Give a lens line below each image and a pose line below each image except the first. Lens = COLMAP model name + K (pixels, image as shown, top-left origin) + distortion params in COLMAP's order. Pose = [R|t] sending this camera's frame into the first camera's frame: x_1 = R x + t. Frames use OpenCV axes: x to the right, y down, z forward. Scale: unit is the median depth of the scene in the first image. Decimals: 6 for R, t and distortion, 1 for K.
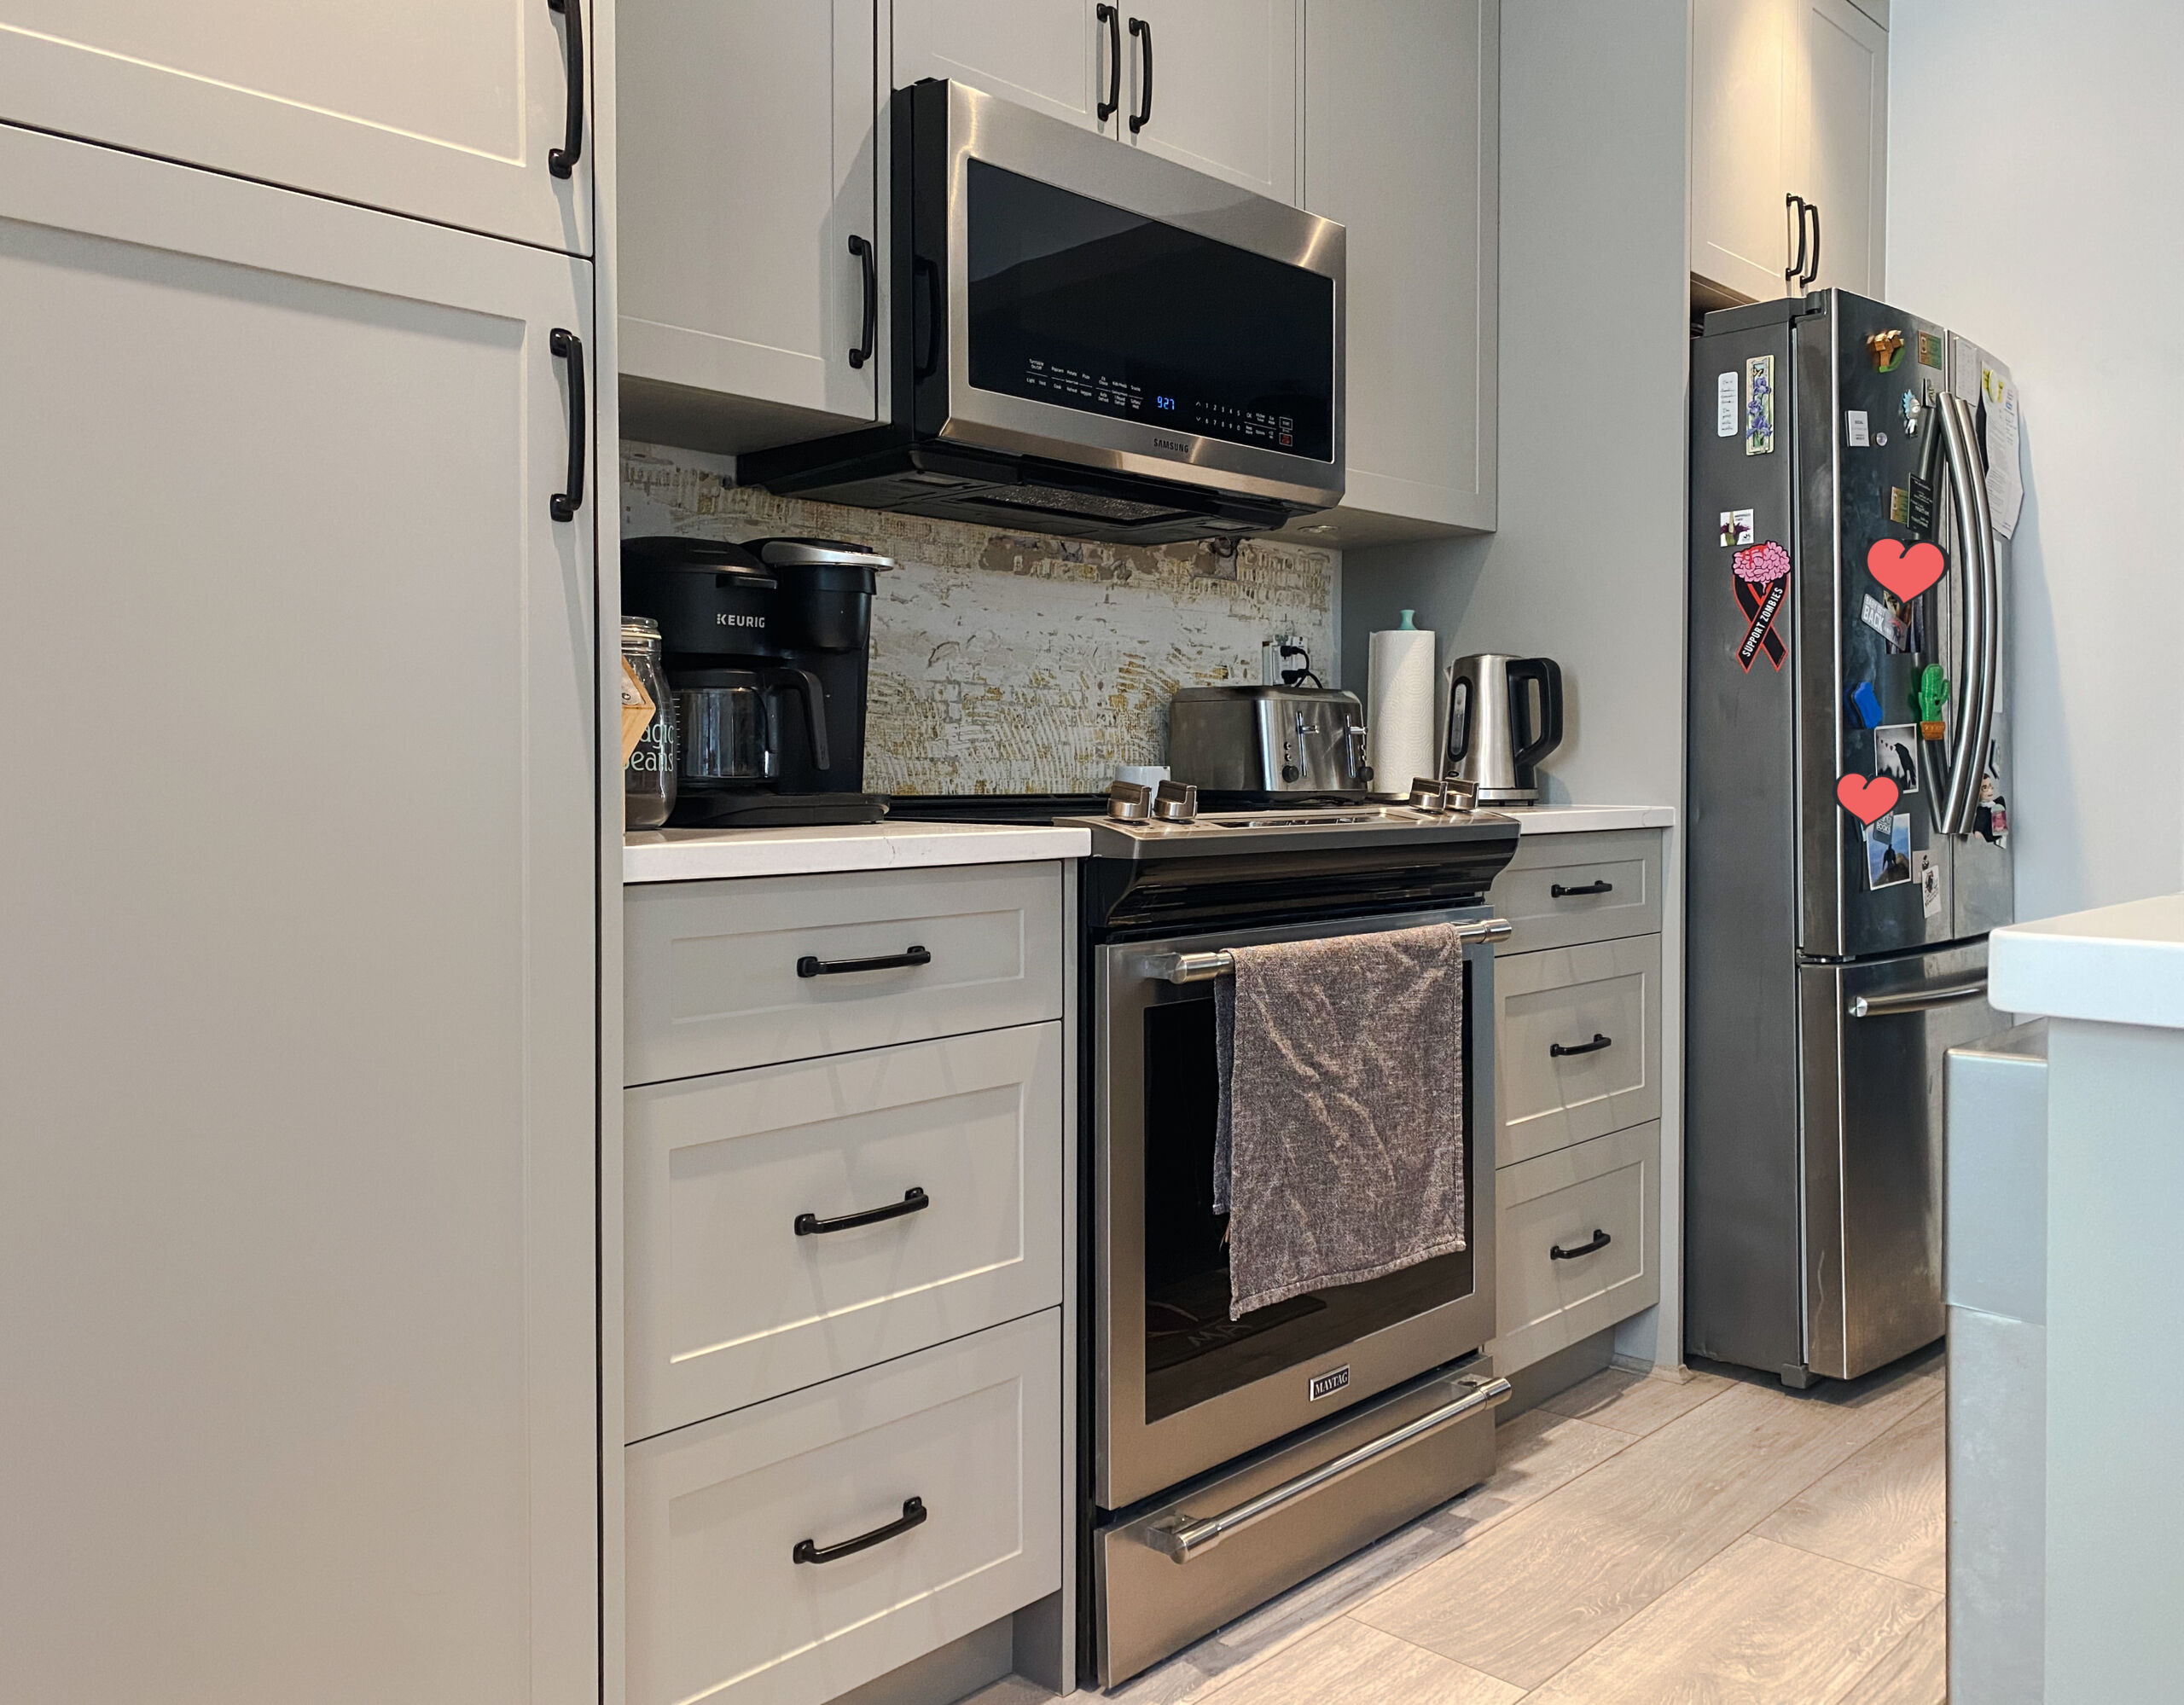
lens RADIAL K [[1721.5, 0, 1089.1], [0, 1721.5, 839.2], [0, 0, 1]] dist [0.018515, -0.002703]
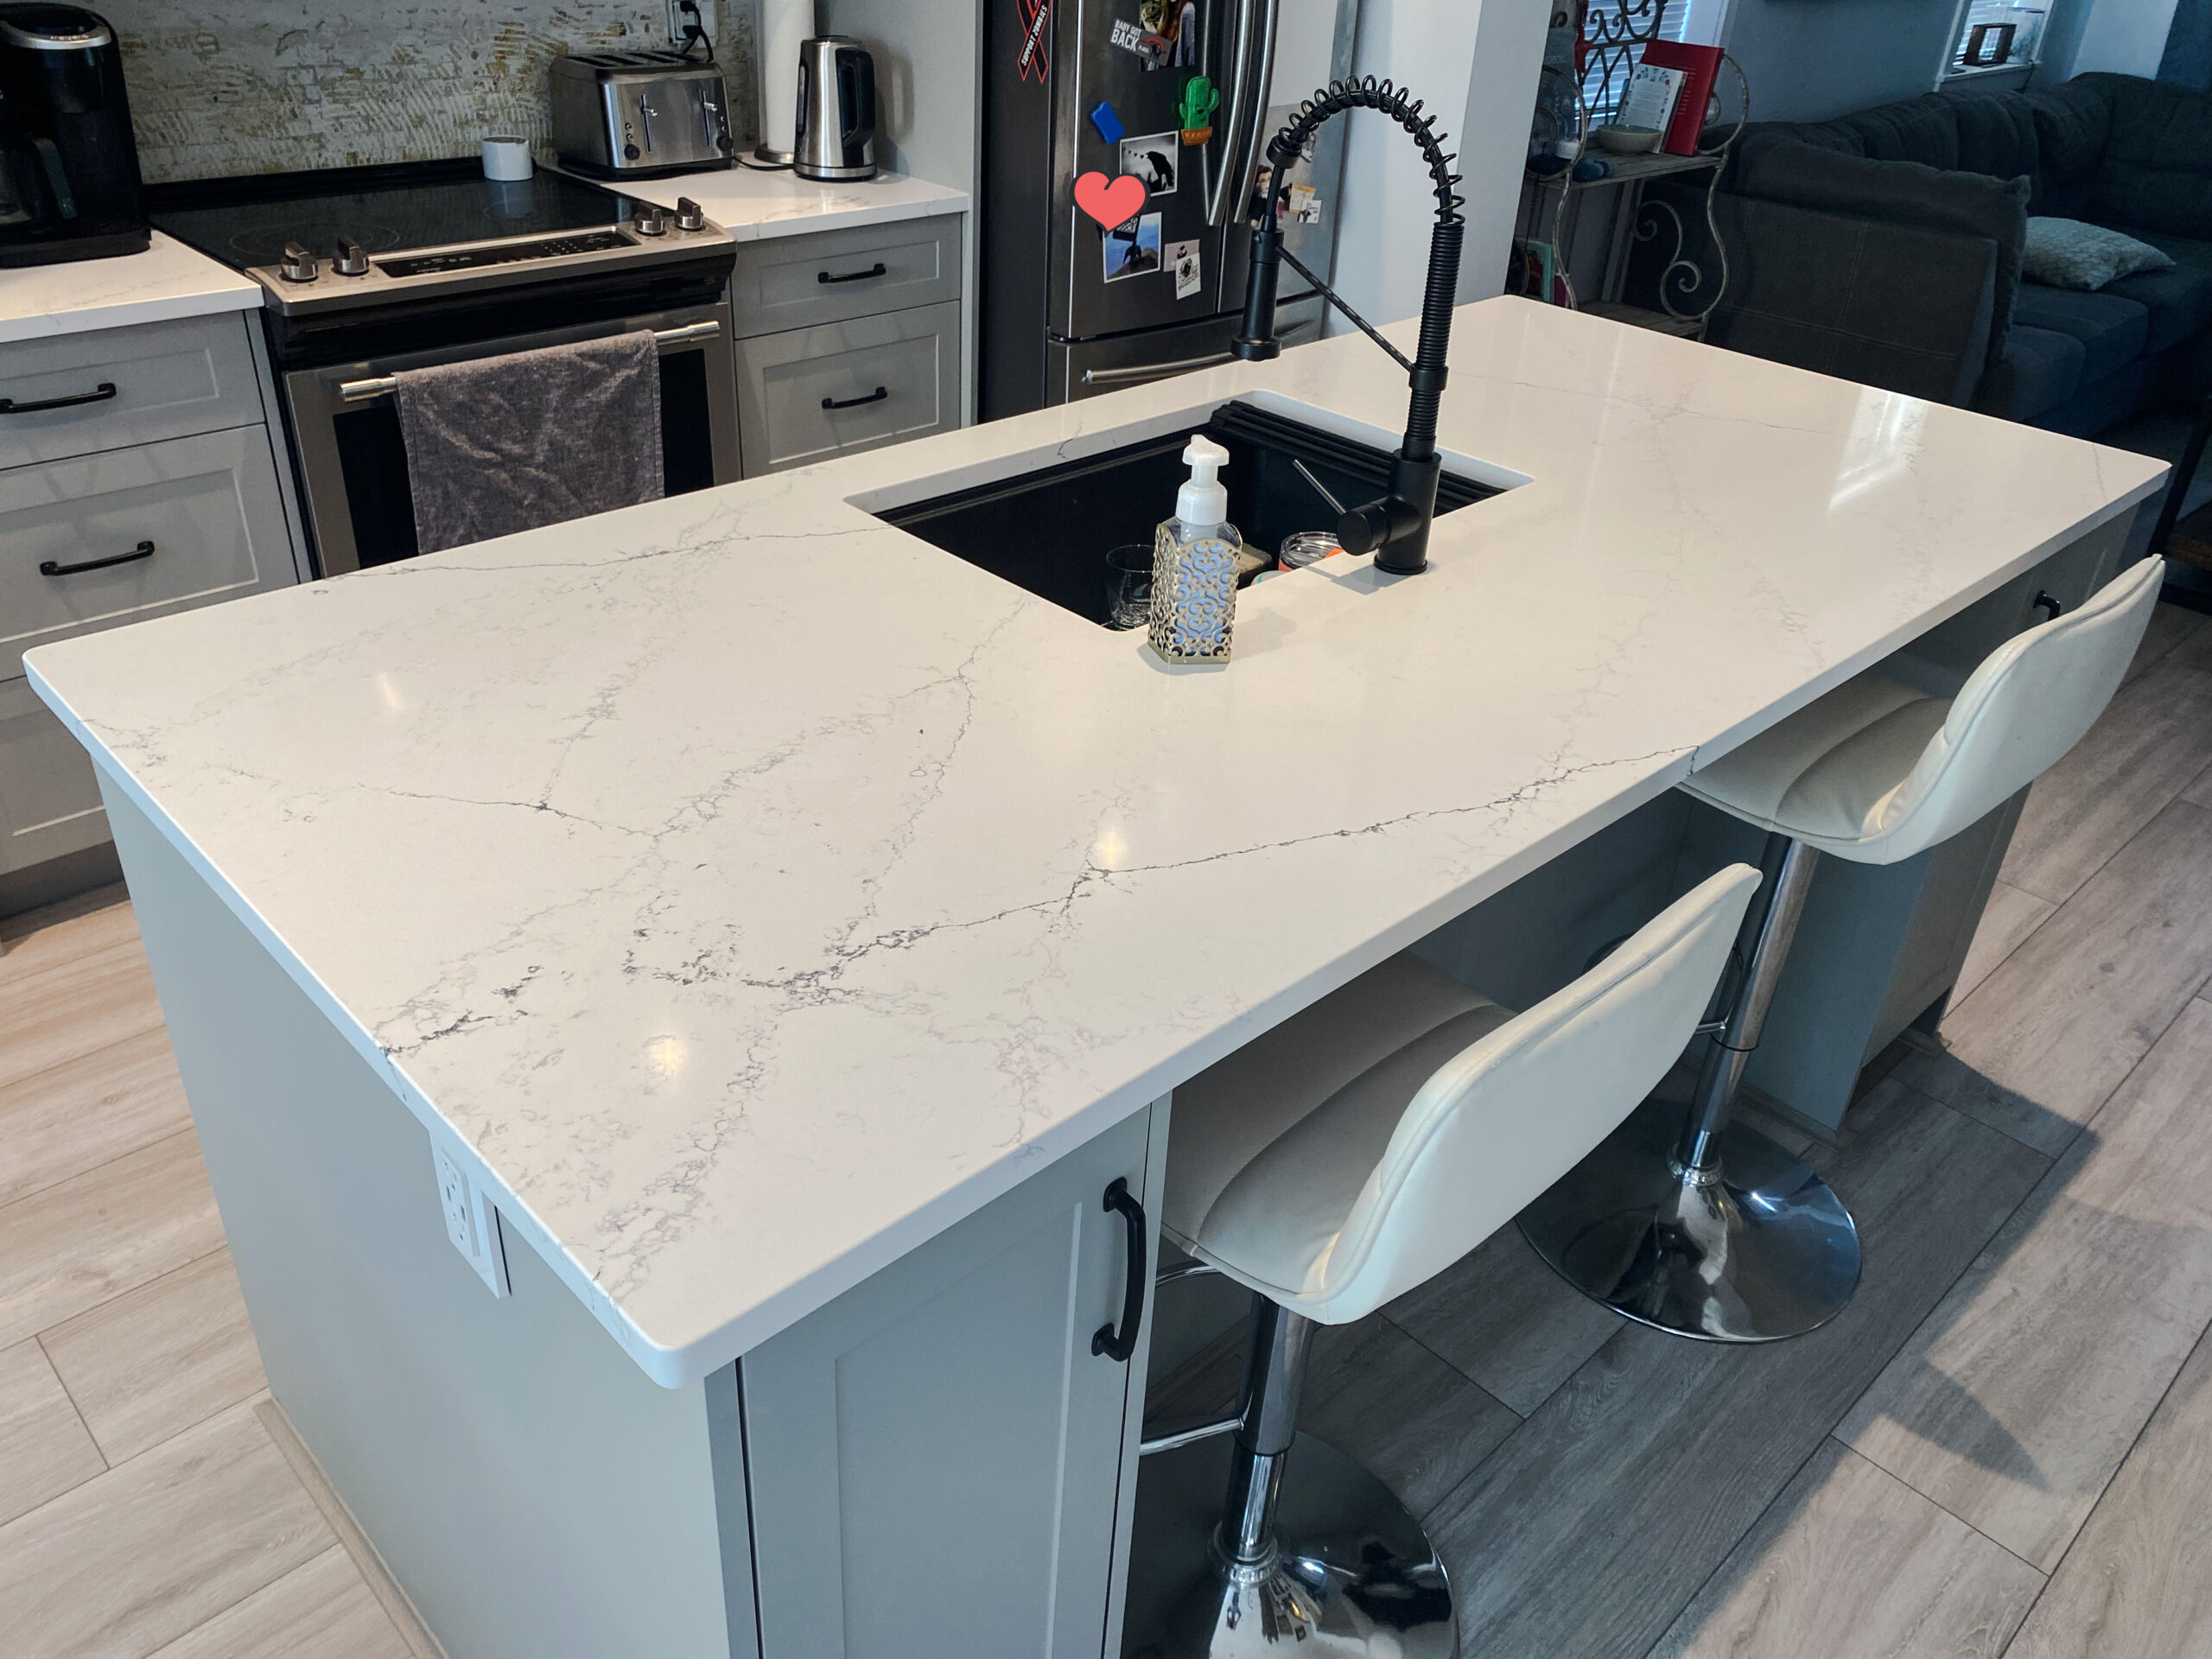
lens RADIAL K [[1675.9, 0, 1107.0], [0, 1675.9, 832.9], [0, 0, 1]] dist [0.007942, 0.005624]
pose [[0.998138, 0.060522, 0.007579, 0.499449], [-0.056445, 0.869440, 0.490803, -0.233933], [0.023115, -0.490317, 0.871237, -0.266912]]
